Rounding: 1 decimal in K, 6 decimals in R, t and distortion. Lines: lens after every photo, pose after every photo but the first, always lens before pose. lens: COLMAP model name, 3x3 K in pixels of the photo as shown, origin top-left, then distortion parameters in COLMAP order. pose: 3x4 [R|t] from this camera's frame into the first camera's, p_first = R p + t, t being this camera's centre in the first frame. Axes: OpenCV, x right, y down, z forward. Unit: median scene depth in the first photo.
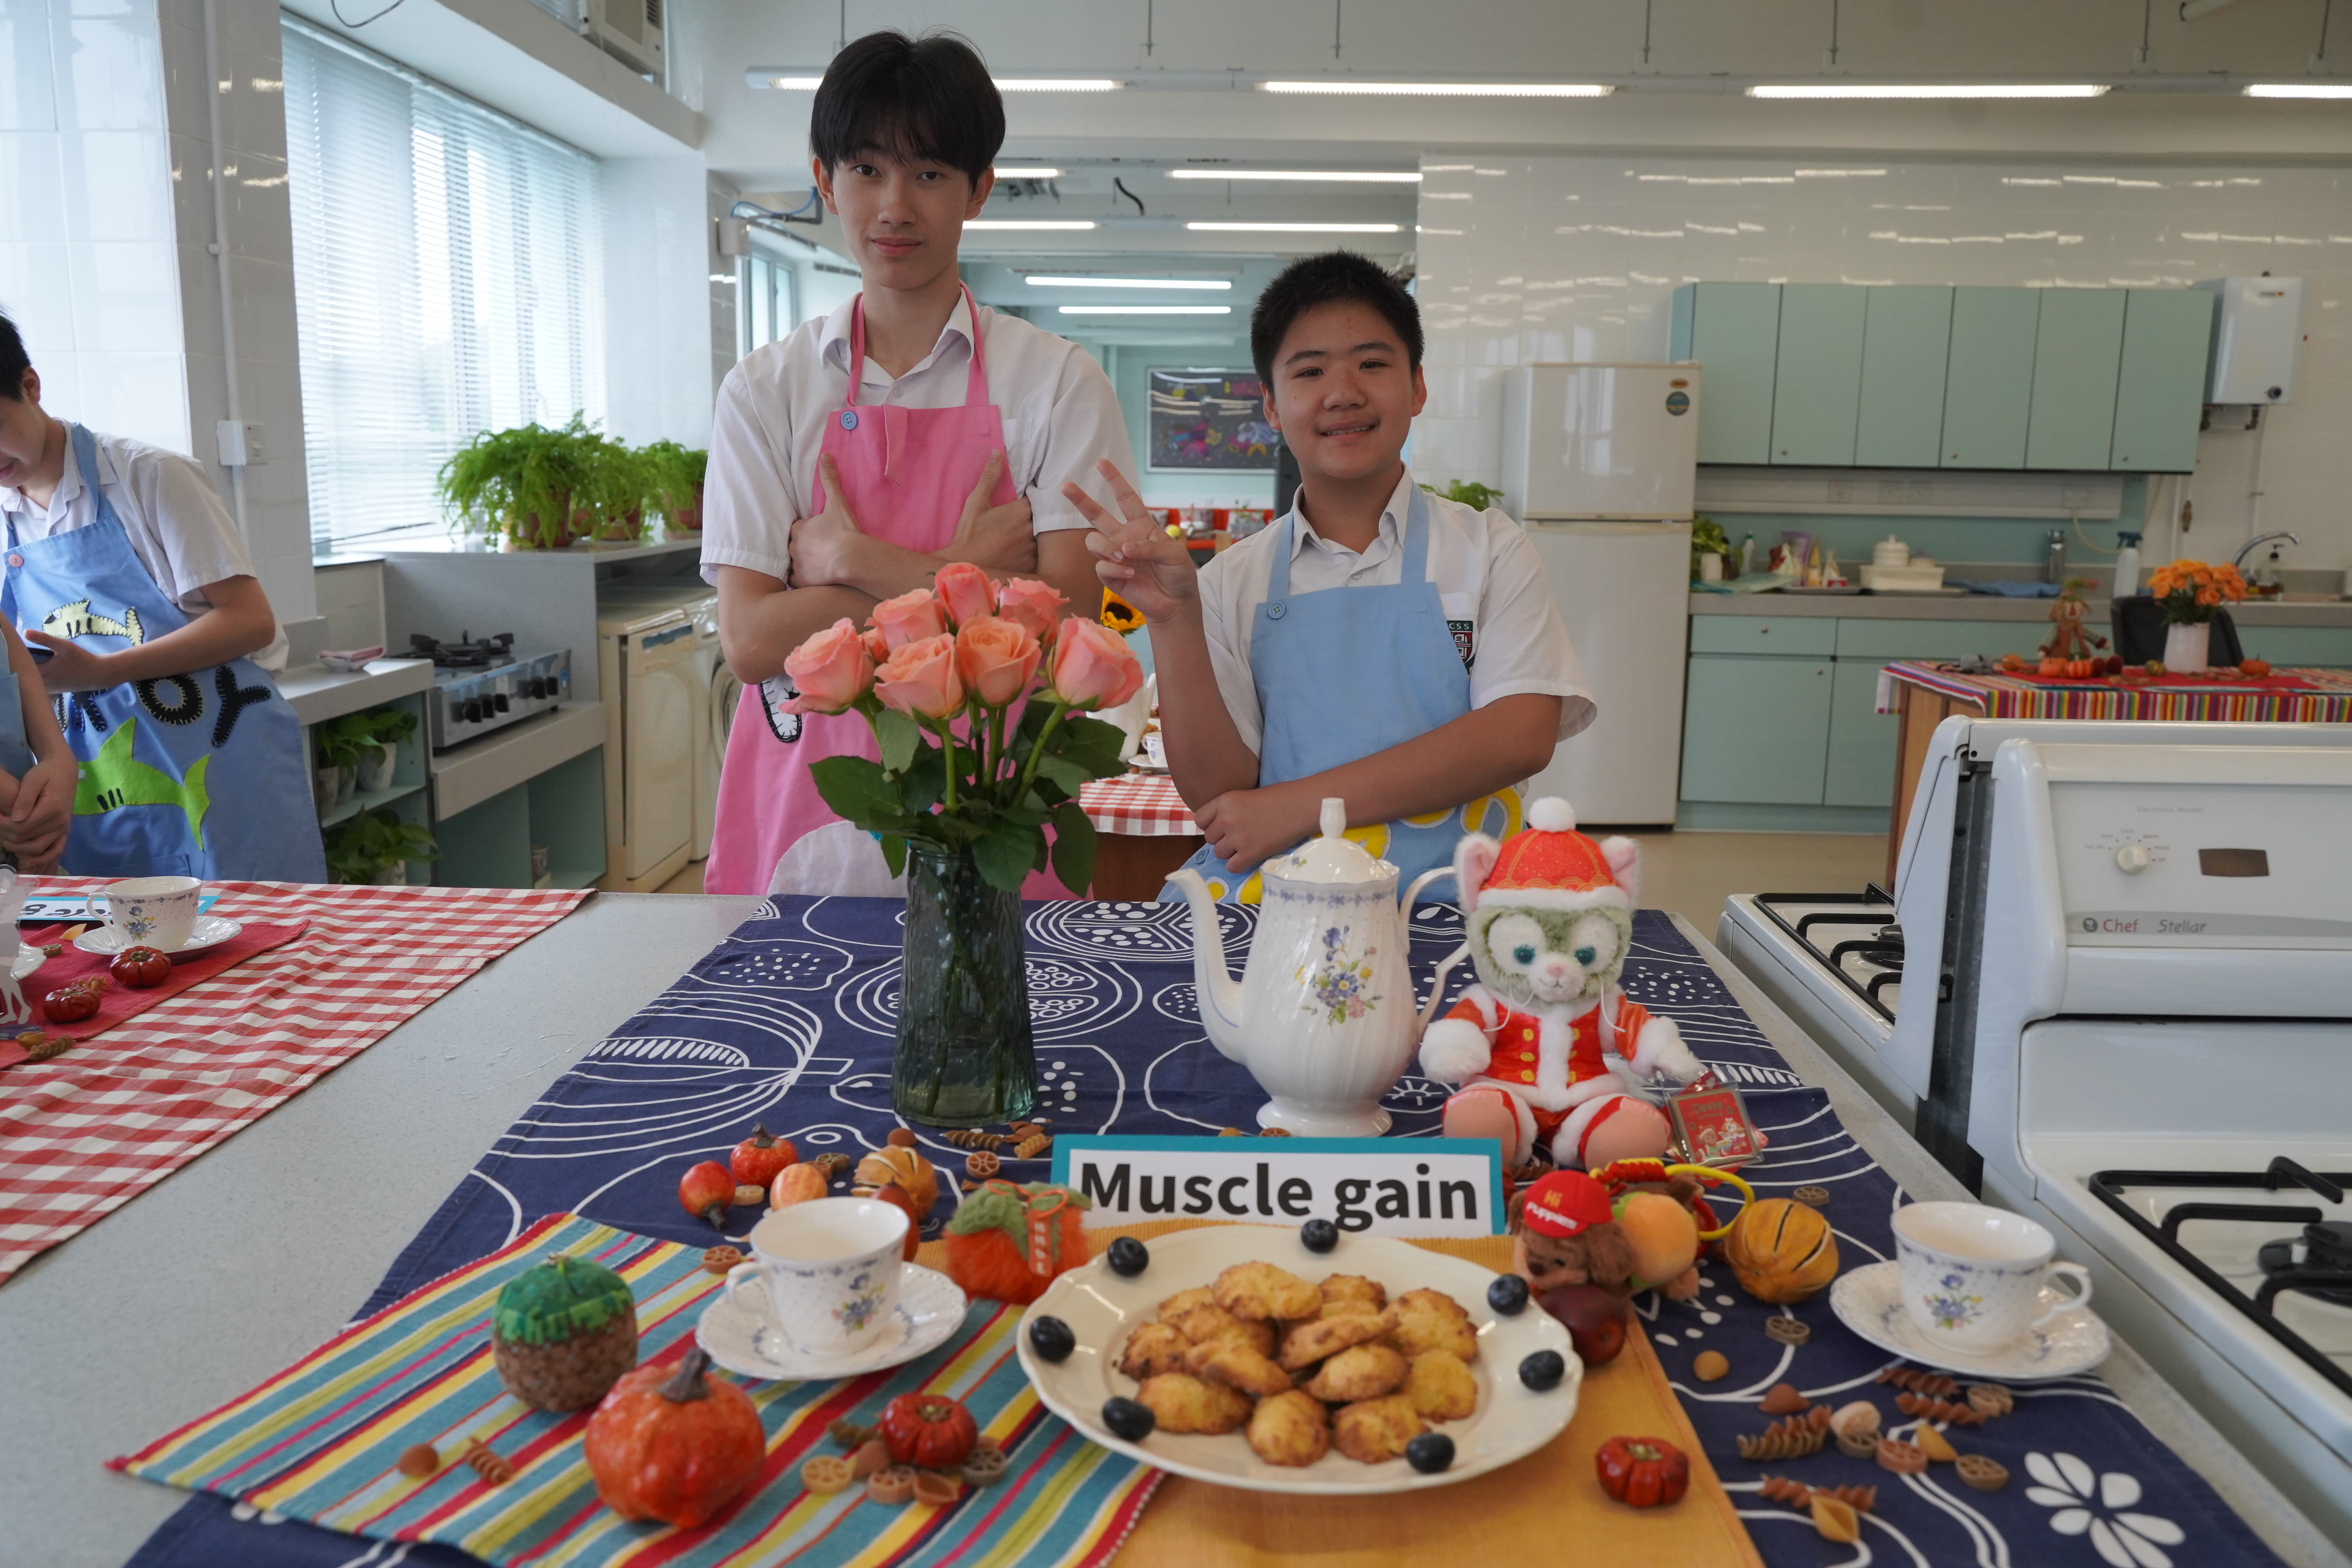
lens RADIAL K [[1901.6, 0, 1169.6], [0, 1901.6, 777.8], [0, 0, 1]] dist [-0.008765, 0.003064]
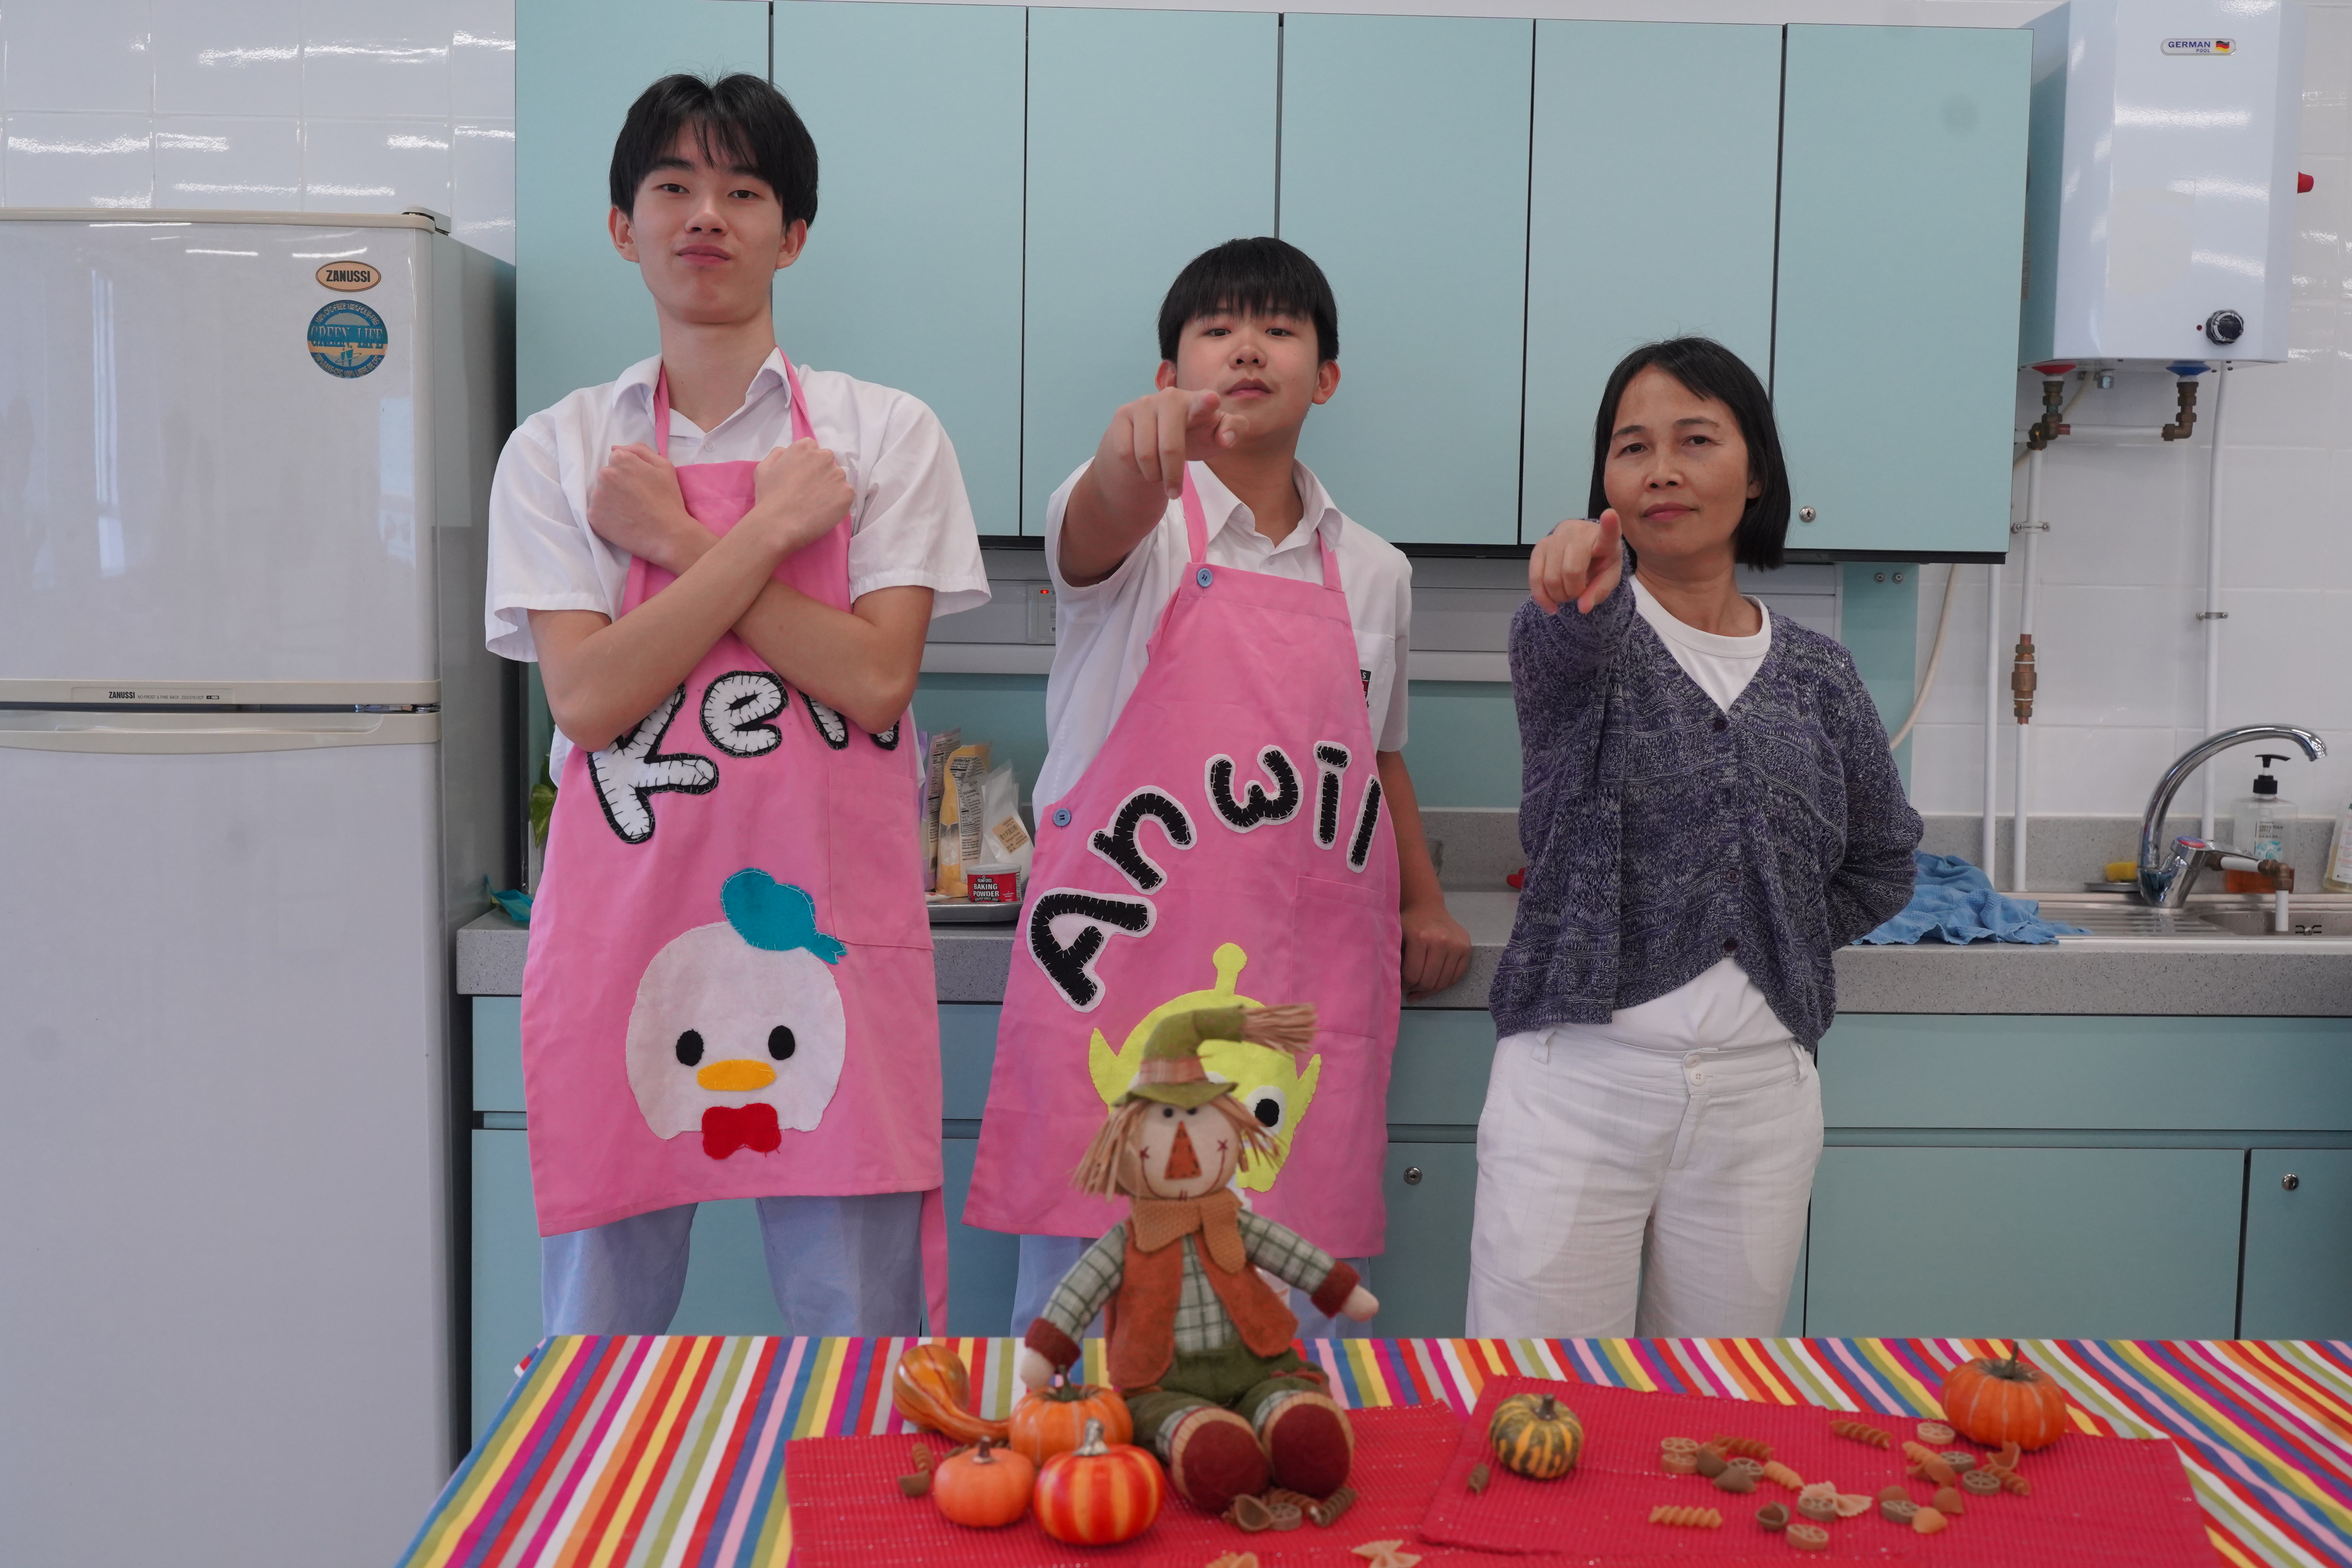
lens RADIAL K [[2598.0, 0, 1176.0], [0, 2598.0, 784.0], [0, 0, 1]] dist [-0.092924, 0.001855]
pose [[0.998407, -0.004846, 0.056220, 0.351435], [0.009092, 0.997102, -0.075527, -0.083233], [-0.055691, 0.075918, 0.995558, 0.532284]]
